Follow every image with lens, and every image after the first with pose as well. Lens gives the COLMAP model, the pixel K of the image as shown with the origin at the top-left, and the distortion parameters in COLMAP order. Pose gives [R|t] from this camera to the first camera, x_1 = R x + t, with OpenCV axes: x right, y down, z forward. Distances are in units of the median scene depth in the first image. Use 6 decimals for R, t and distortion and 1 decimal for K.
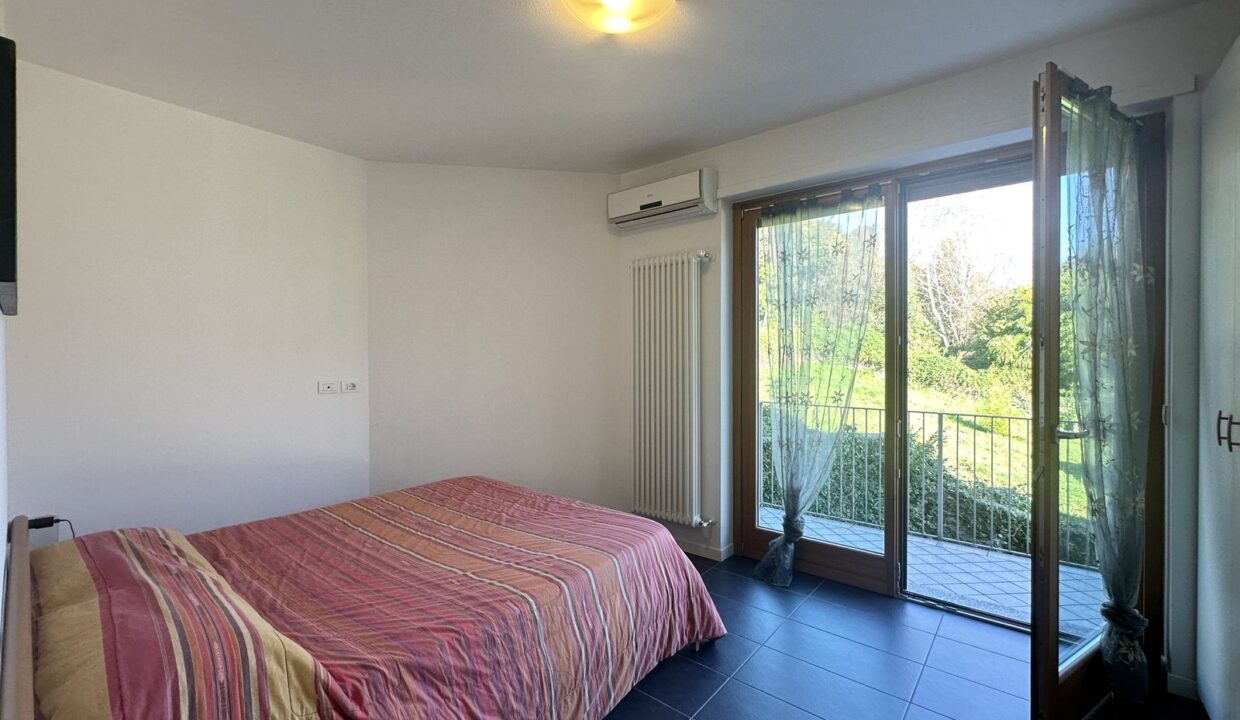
lens RADIAL K [[506.7, 0, 611.9], [0, 506.7, 361.3], [0, 0, 1]] dist [0.000330, 0.000081]
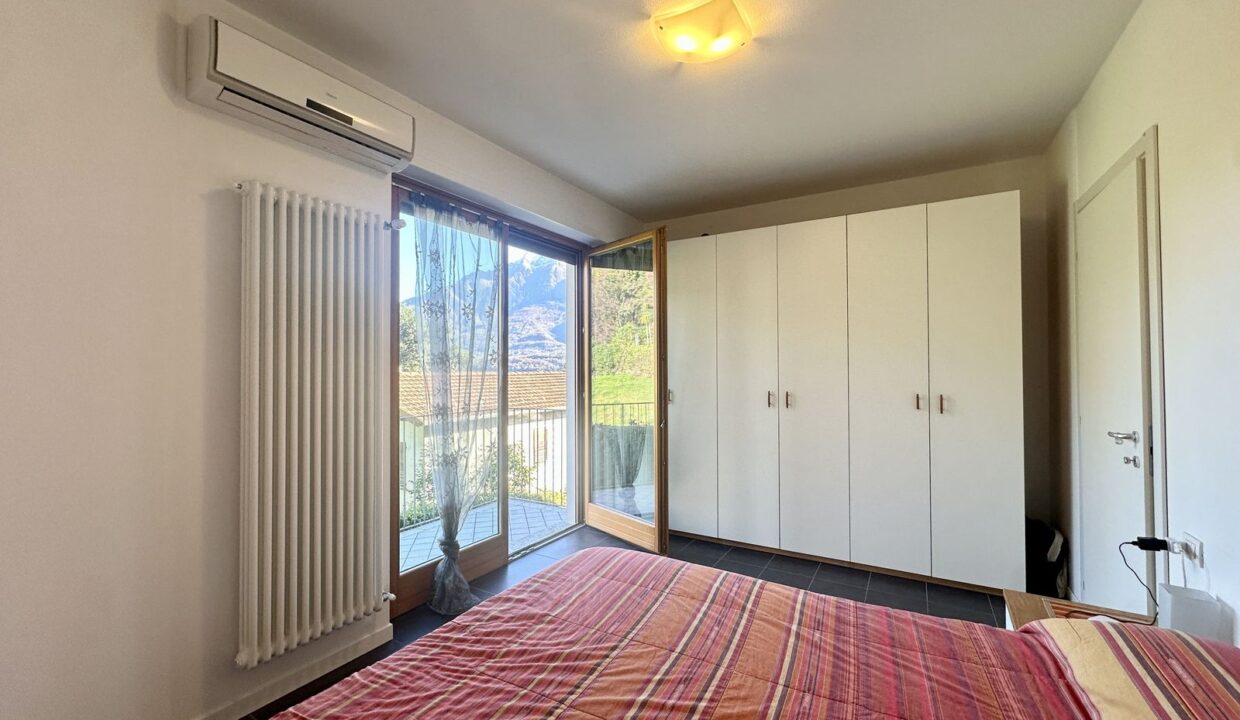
lens RADIAL K [[506.7, 0, 611.9], [0, 506.7, 361.3], [0, 0, 1]] dist [0.000330, 0.000081]
pose [[-0.158631, 0.017115, 0.987190, -0.699534], [0.014954, 0.999777, -0.014930, 0.002235], [-0.987225, 0.012394, -0.158852, 0.952758]]
